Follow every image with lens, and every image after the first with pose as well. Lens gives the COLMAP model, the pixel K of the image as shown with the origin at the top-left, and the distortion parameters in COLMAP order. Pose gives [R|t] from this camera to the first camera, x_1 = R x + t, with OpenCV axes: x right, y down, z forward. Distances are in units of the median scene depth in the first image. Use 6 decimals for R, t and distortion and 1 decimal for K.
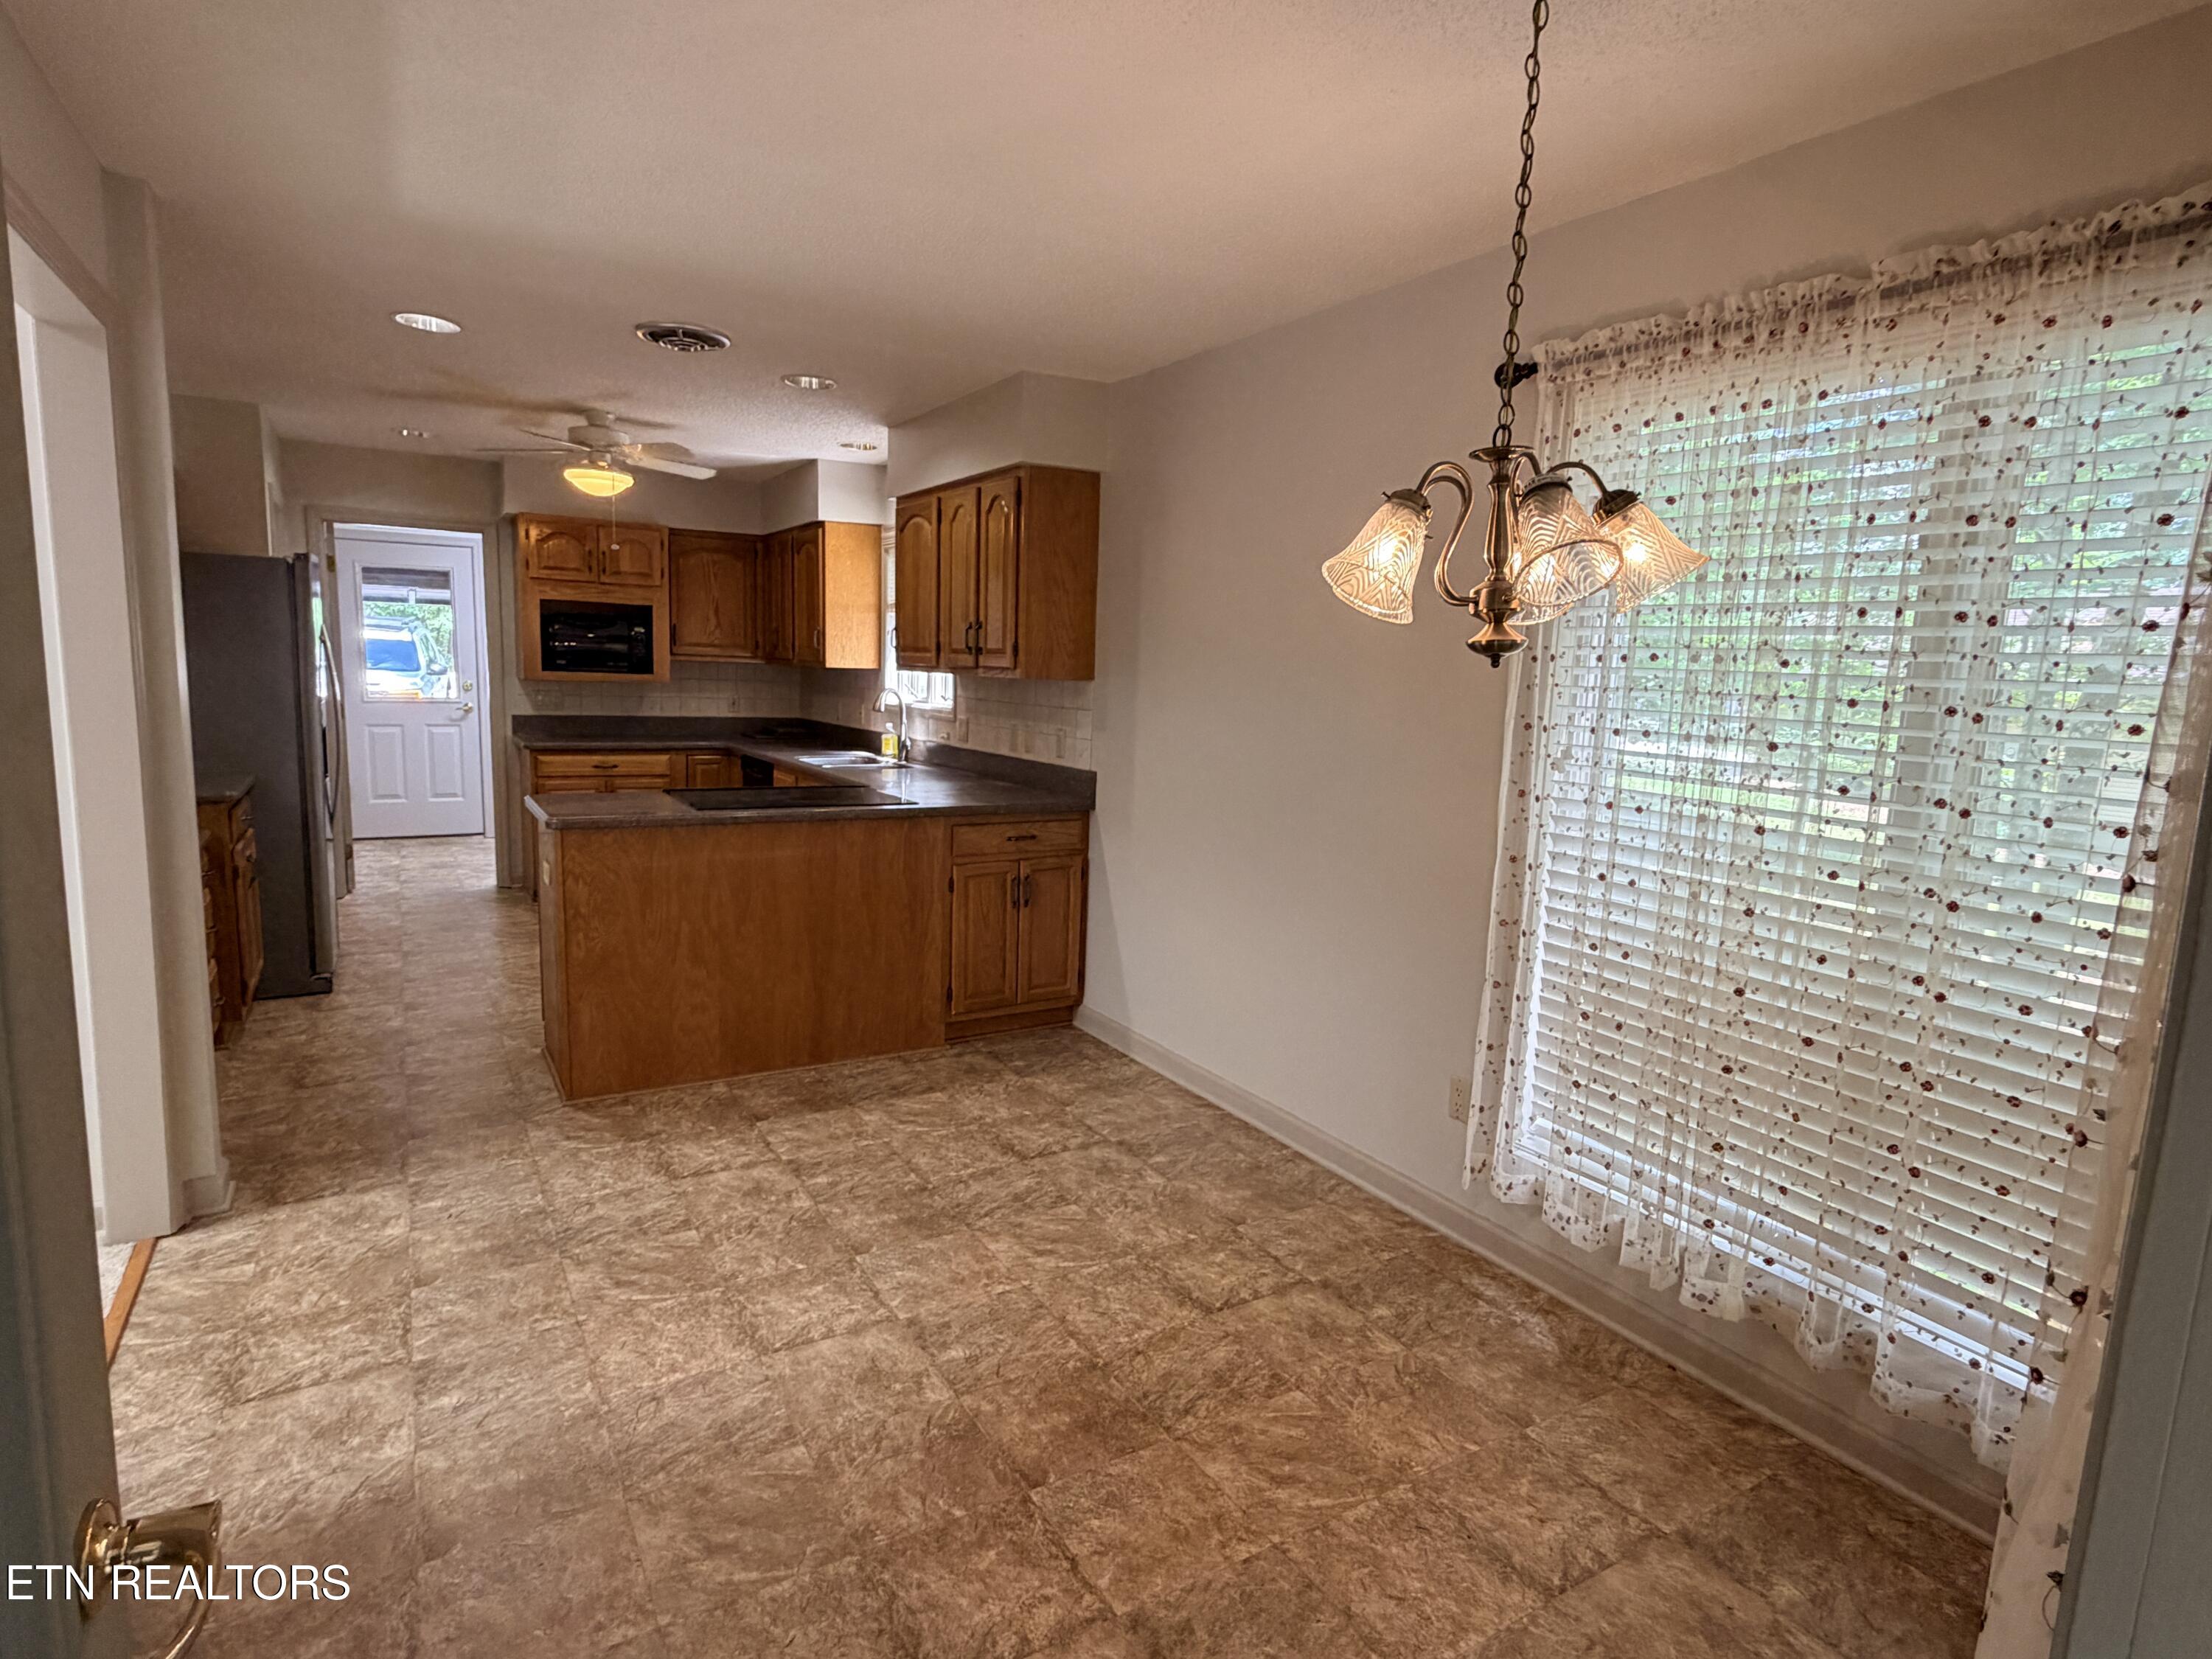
lens RADIAL K [[1150.4, 0, 1113.0], [0, 1150.4, 819.7], [0, 0, 1]] dist [-0.001651, -0.000695]
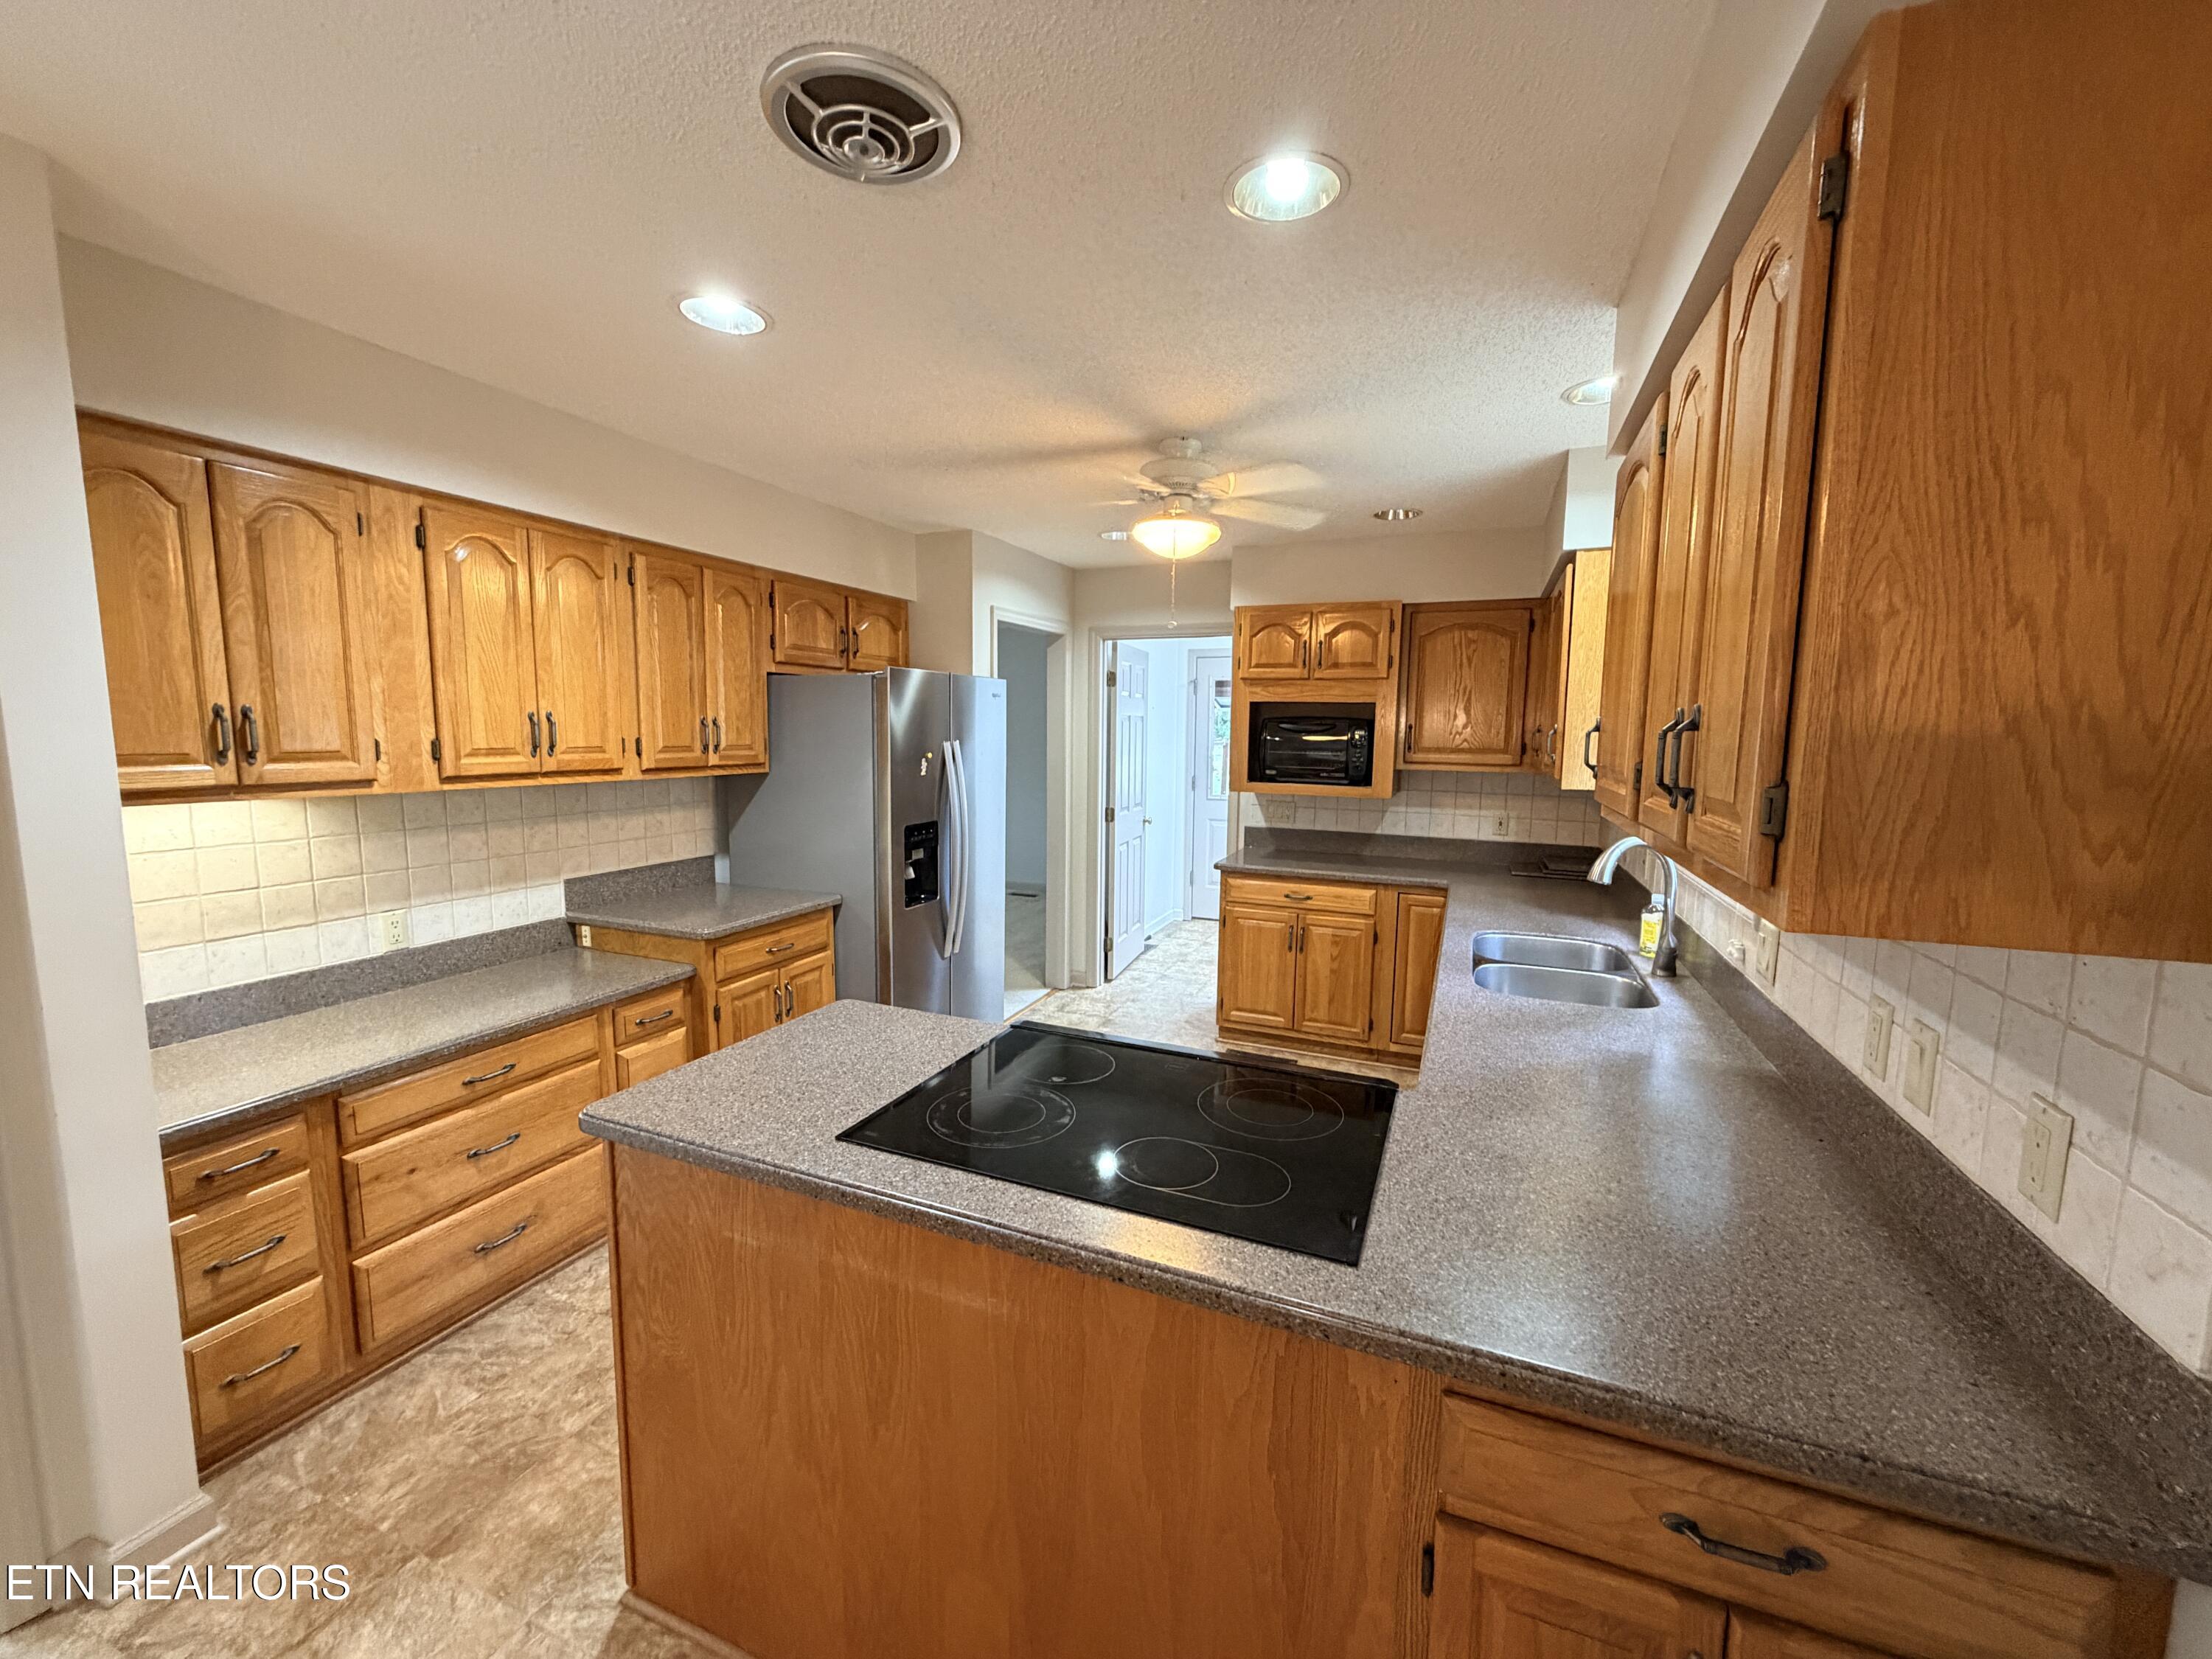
lens RADIAL K [[894.6, 0, 1104.0], [0, 894.6, 819.2], [0, 0, 1]] dist [-0.002261, 0.000078]
pose [[0.595618, 0.054314, -0.801429, -0.009322], [-0.103435, 0.994591, -0.009467, -0.082691], [0.796580, 0.088534, 0.598015, 0.501339]]
